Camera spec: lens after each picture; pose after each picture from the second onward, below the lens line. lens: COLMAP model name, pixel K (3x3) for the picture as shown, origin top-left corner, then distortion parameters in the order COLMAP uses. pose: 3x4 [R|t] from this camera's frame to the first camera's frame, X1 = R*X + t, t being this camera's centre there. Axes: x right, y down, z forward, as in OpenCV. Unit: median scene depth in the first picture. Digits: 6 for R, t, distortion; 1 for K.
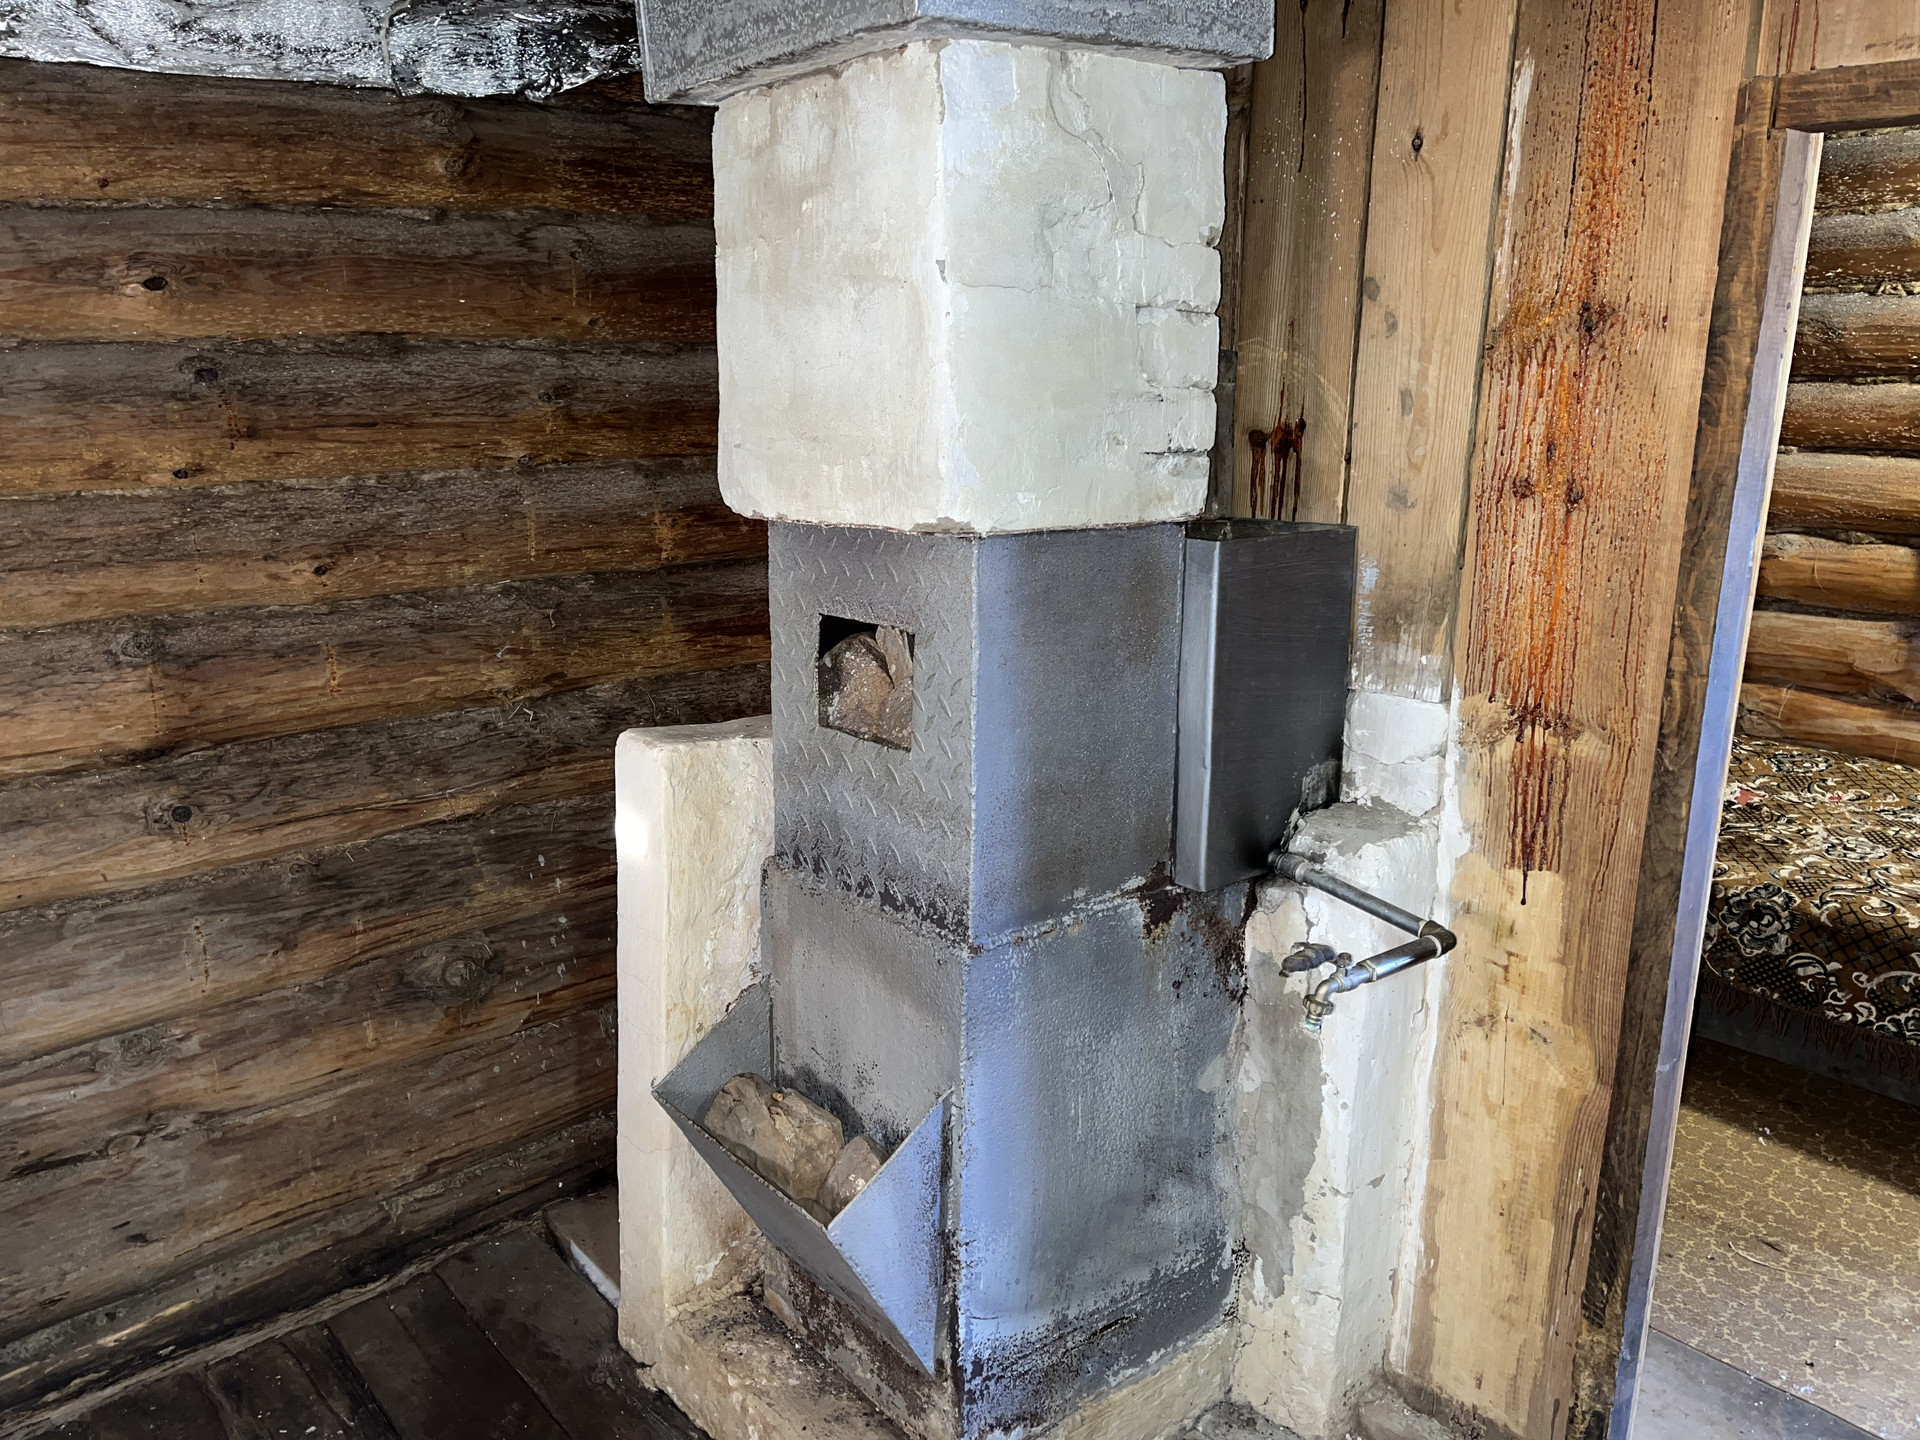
lens RADIAL K [[1445.1, 0, 971.3], [0, 1445.1, 711.8], [0, 0, 1]] dist [0.080797, -0.103486]
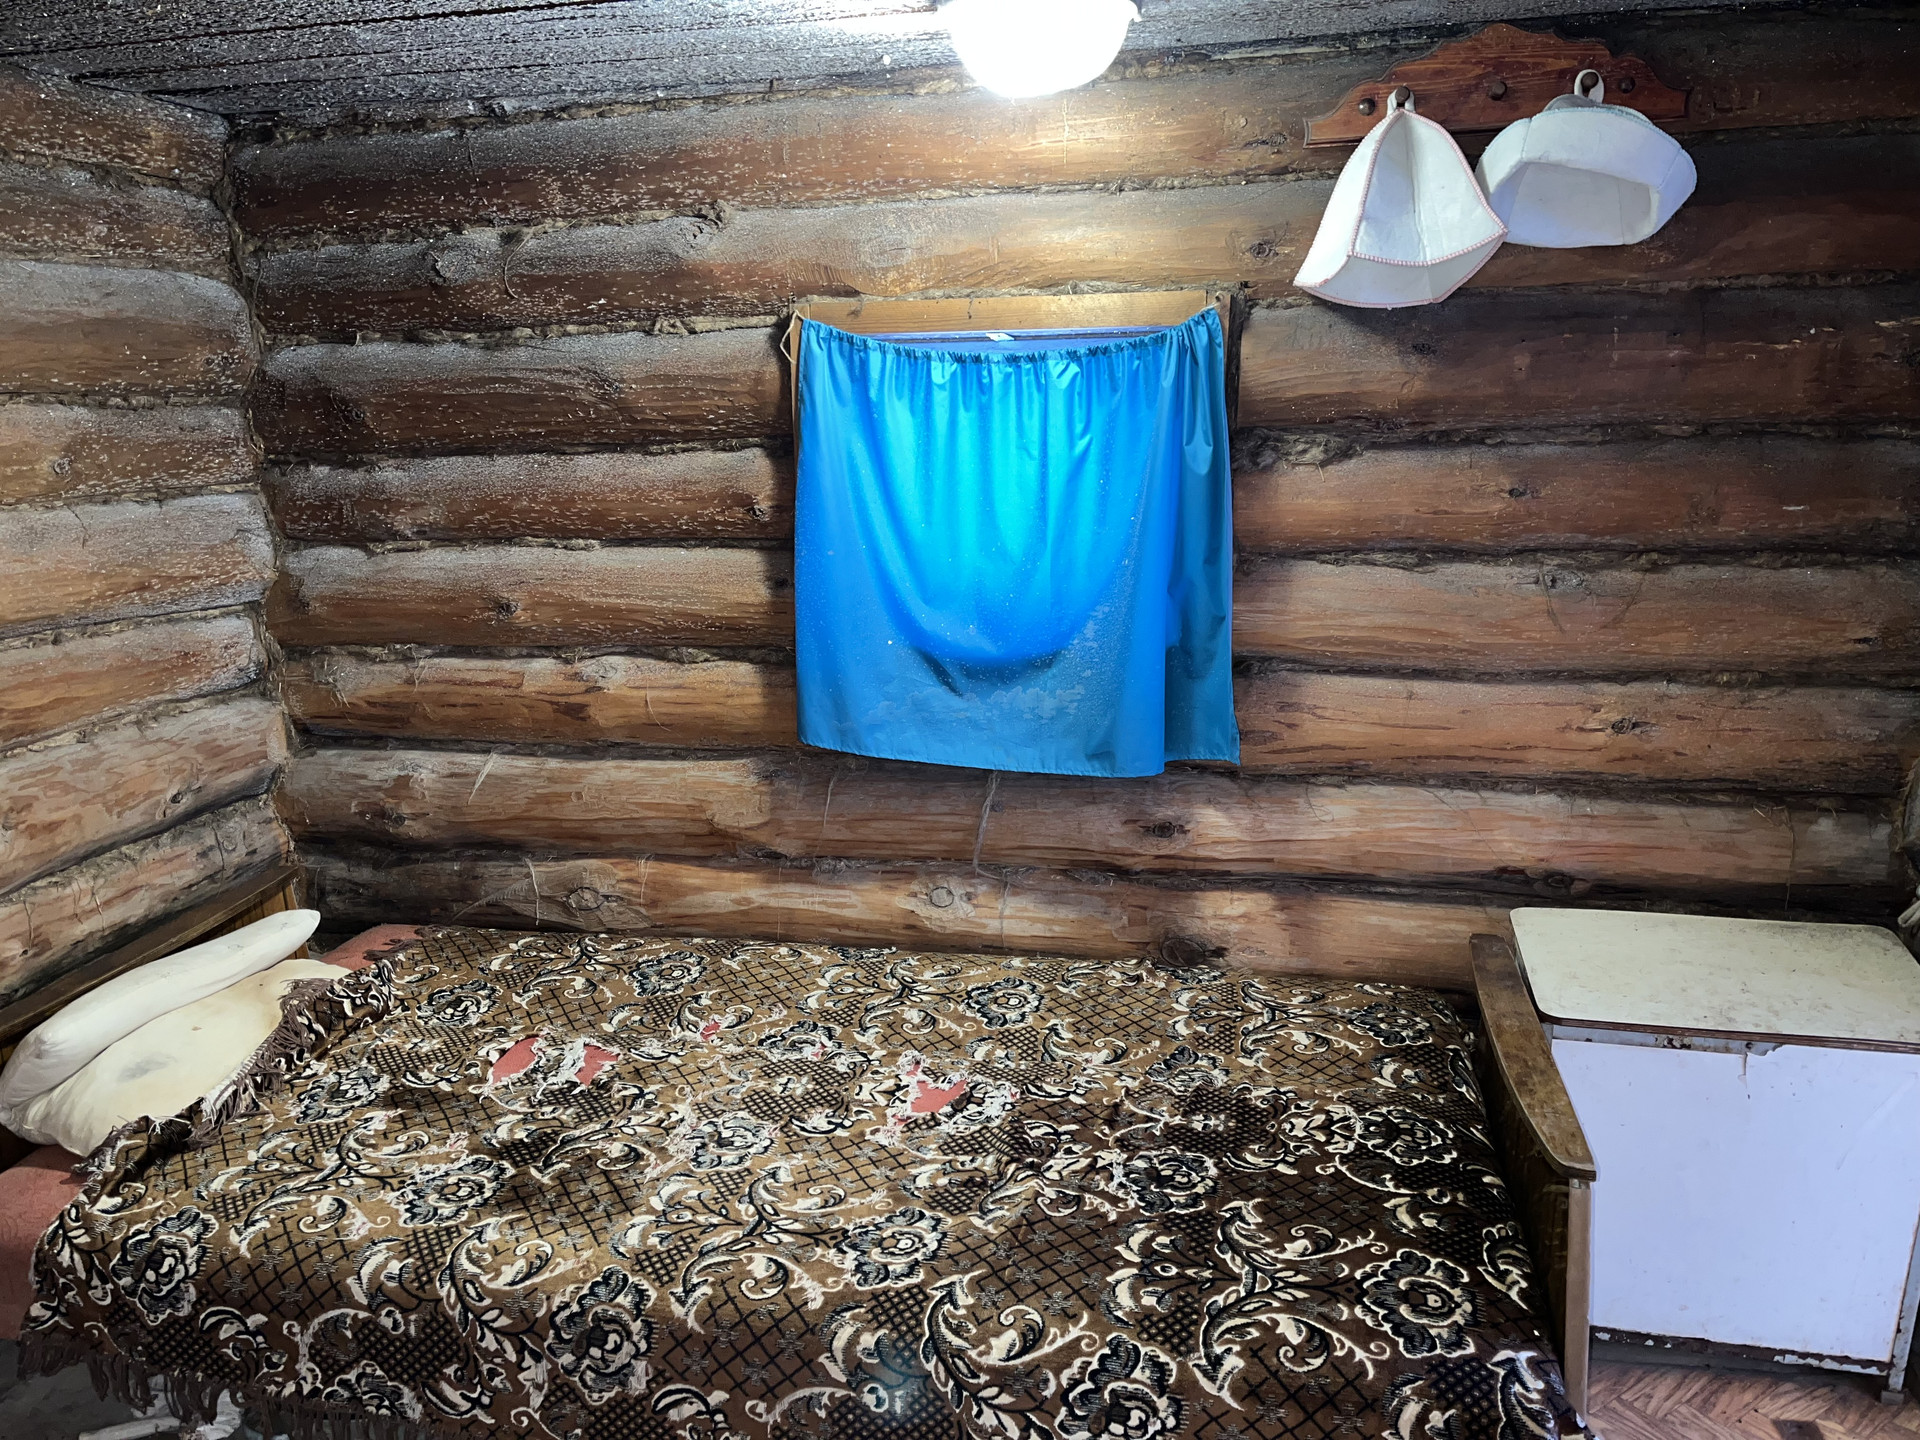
lens RADIAL K [[1445.1, 0, 949.9], [0, 1445.1, 703.6], [0, 0, 1]] dist [0.080797, -0.103486]
pose [[0.786140, -0.131876, 0.603816, 0.303688], [0.164755, 0.986334, 0.000915, -0.086477], [-0.595684, 0.098762, 0.797124, 0.390481]]
